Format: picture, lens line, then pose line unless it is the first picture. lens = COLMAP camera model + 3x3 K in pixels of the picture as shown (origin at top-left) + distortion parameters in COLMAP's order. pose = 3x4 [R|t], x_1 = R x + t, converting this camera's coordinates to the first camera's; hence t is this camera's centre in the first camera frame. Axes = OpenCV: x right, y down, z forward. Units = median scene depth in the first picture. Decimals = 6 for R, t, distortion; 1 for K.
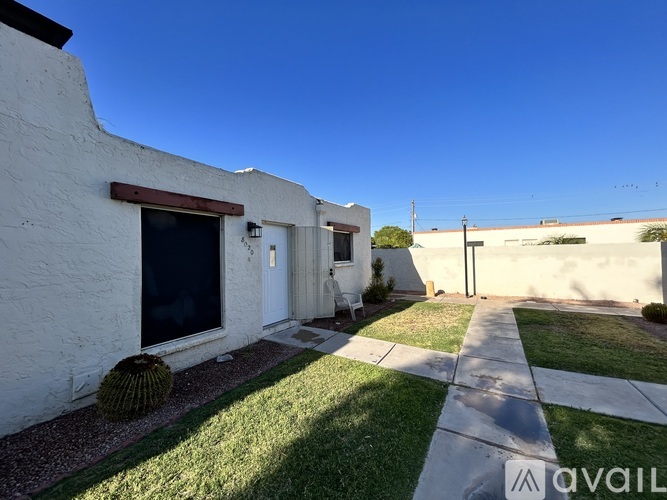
lens RADIAL K [[265.2, 0, 335.9], [0, 265.2, 248.5], [0, 0, 1]] dist [0.010416, -0.000498]
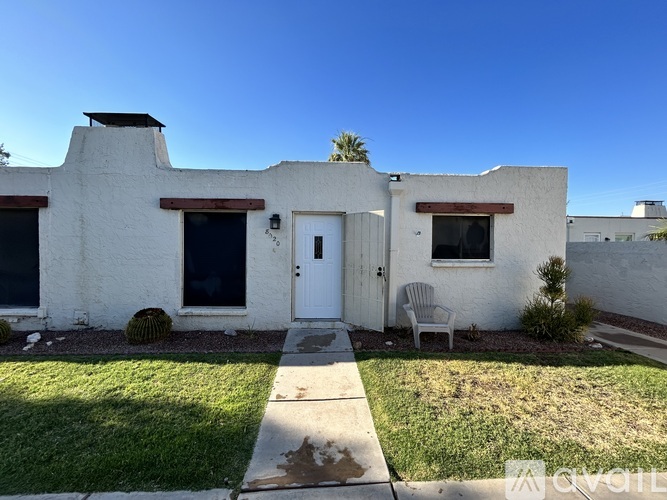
lens RADIAL K [[265.2, 0, 332.6], [0, 265.2, 253.0], [0, 0, 1]] dist [0.010416, -0.000498]
pose [[0.544284, 0.021247, -0.838632, 0.725877], [-0.000825, 0.999692, 0.024792, 0.027327], [0.838901, -0.012802, 0.544134, 0.671765]]
